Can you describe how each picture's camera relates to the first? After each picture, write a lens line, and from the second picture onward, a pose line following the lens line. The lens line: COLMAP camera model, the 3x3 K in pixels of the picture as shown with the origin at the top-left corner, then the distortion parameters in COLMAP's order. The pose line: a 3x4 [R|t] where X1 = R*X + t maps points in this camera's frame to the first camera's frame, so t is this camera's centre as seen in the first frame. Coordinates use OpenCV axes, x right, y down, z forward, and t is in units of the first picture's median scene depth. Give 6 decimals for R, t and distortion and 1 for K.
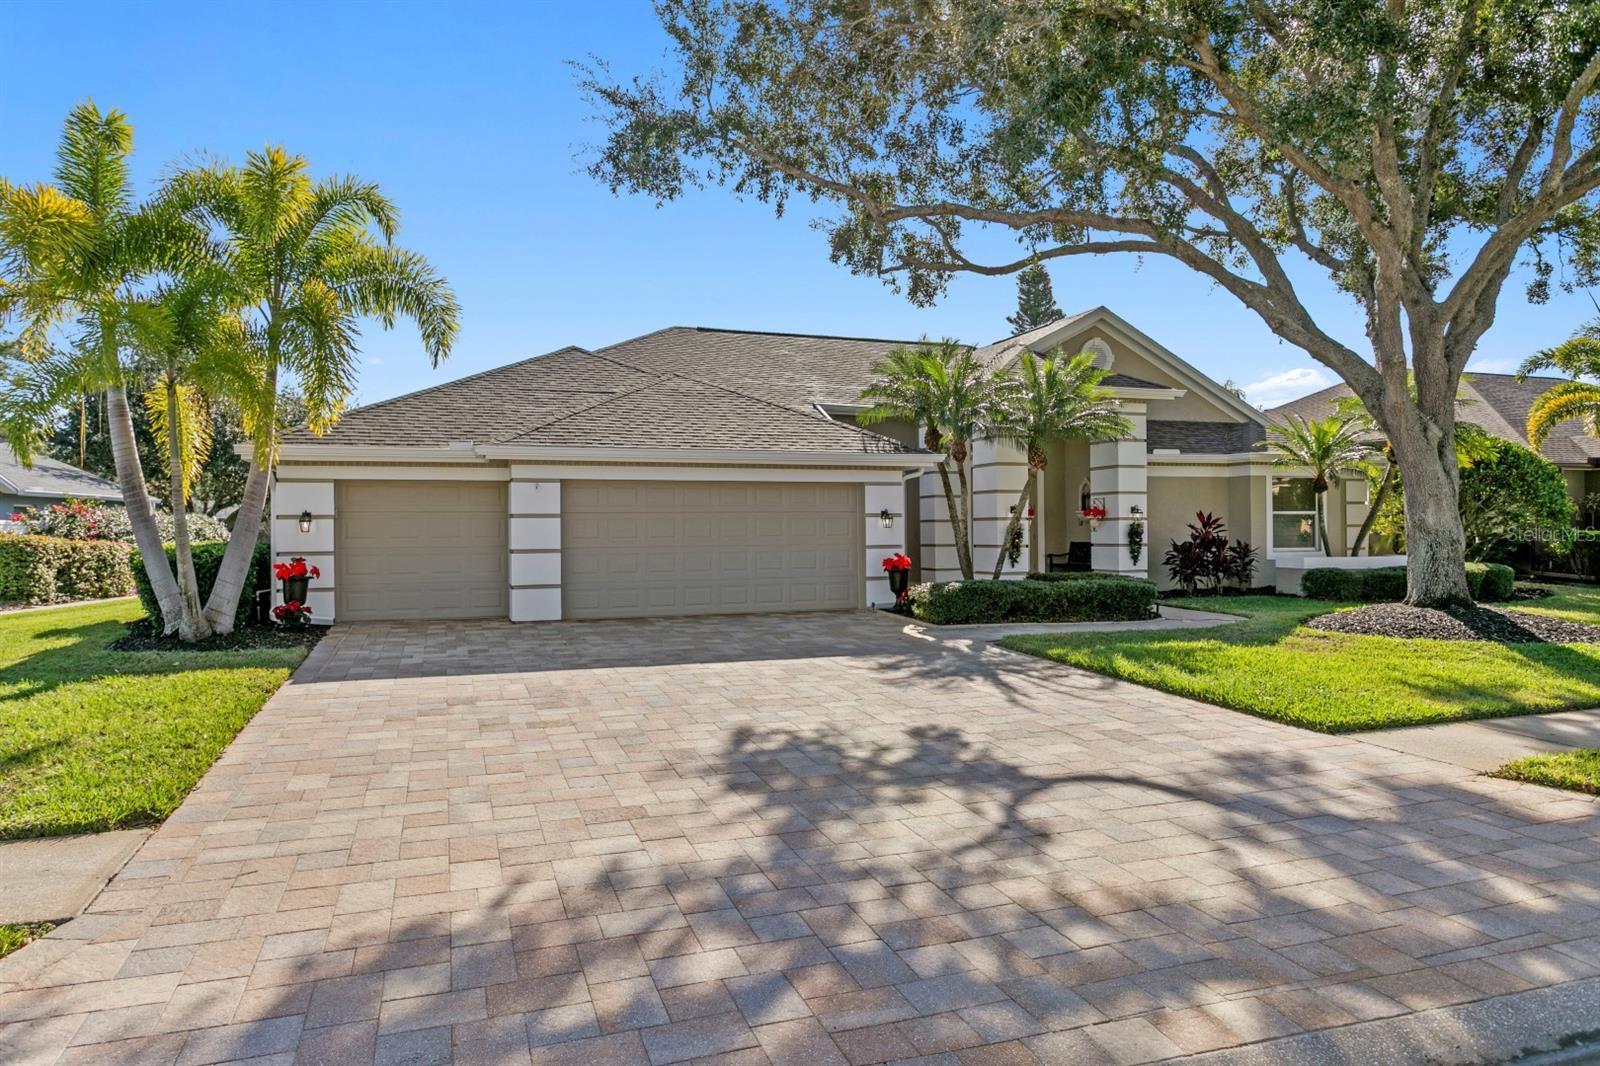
lens RADIAL K [[968.8, 0, 797.3], [0, 968.8, 531.0], [0, 0, 1]] dist [-0.005655, 0.008075]
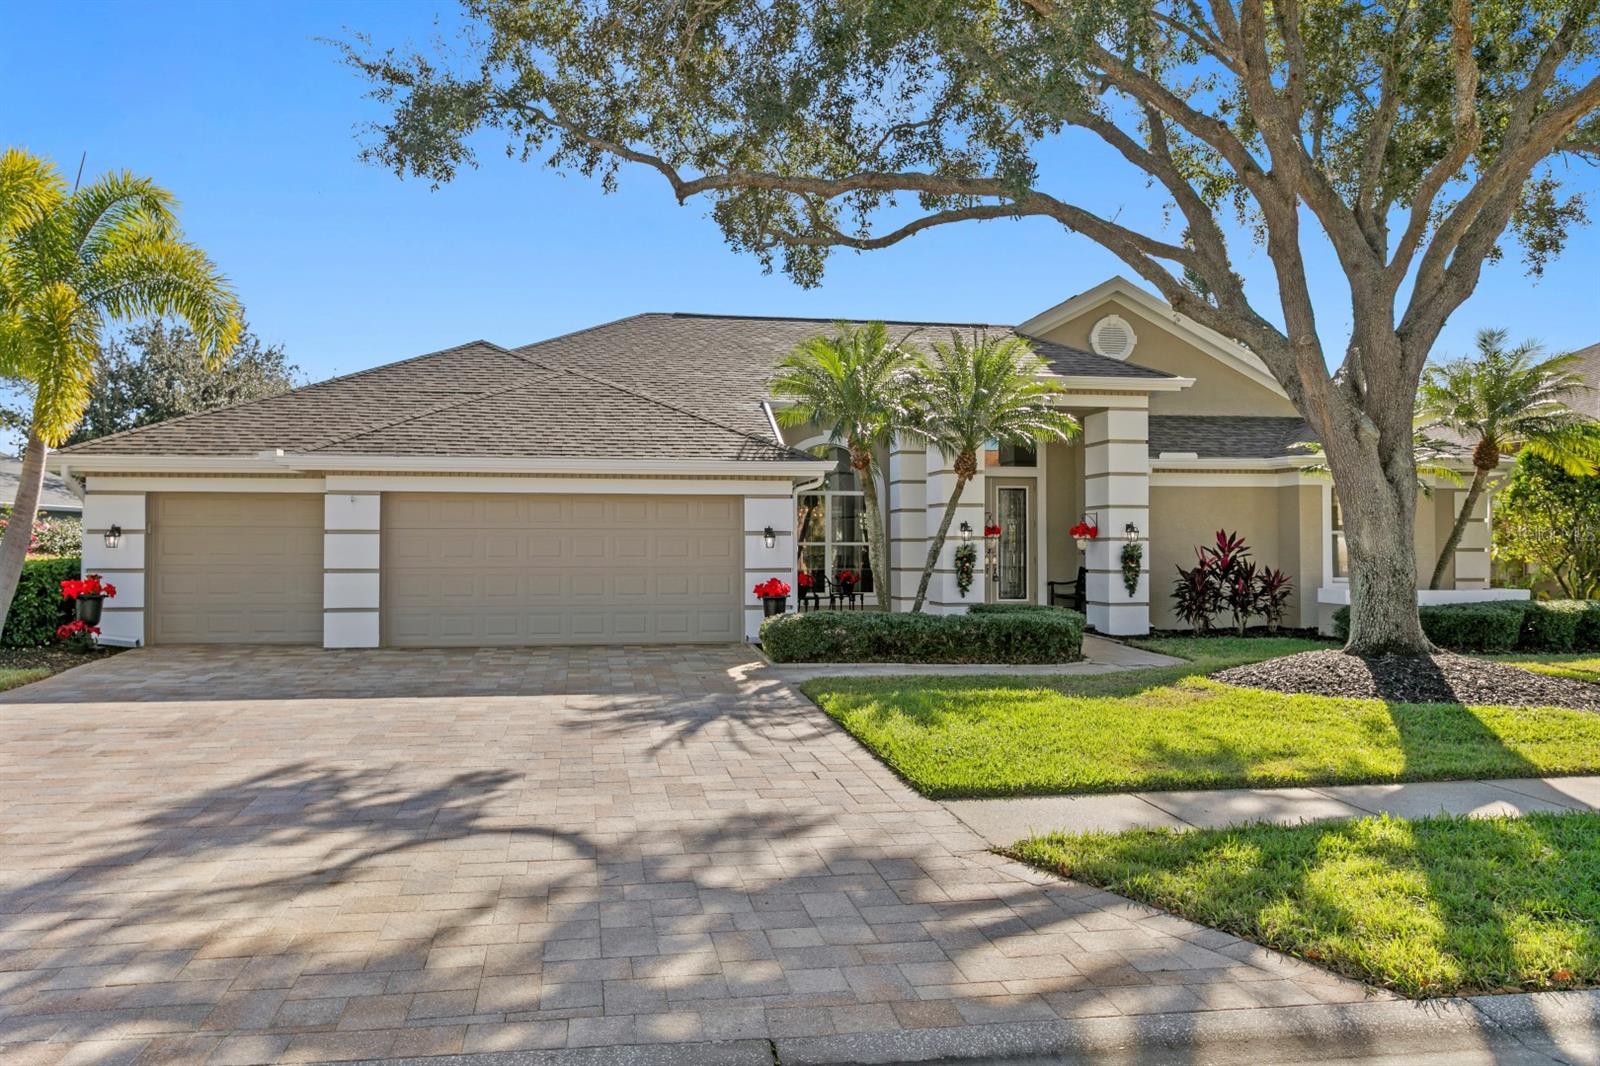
lens RADIAL K [[1177.0, 0, 804.4], [0, 1177.0, 532.1], [0, 0, 1]] dist [0.005310, -0.001533]
pose [[0.985981, 0.005827, -0.166758, 0.342332], [-0.008229, 0.999872, -0.013721, -0.003881], [0.166657, 0.014901, 0.985902, -0.016593]]
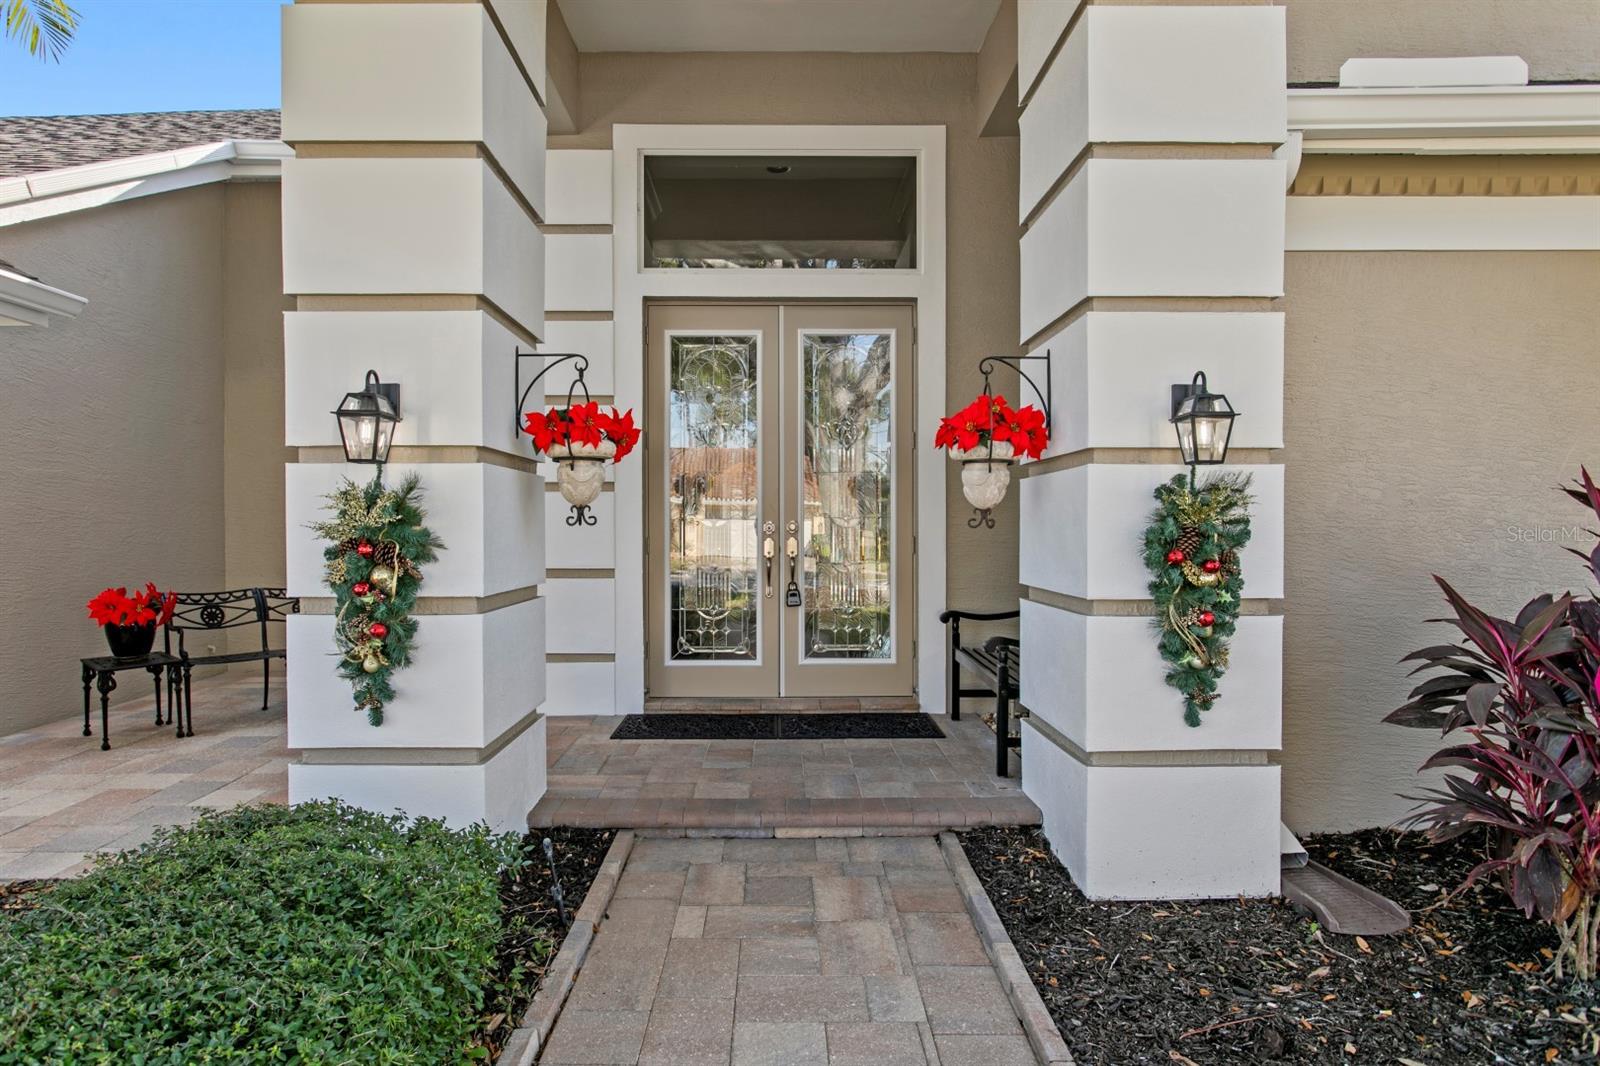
lens RADIAL K [[968.8, 0, 791.2], [0, 968.8, 539.4], [0, 0, 1]] dist [-0.005655, 0.008075]
pose [[0.948934, 0.012144, -0.315240, 0.469533], [-0.006312, 0.999790, 0.019514, -0.000721], [0.315410, -0.016527, 0.948811, 1.141645]]
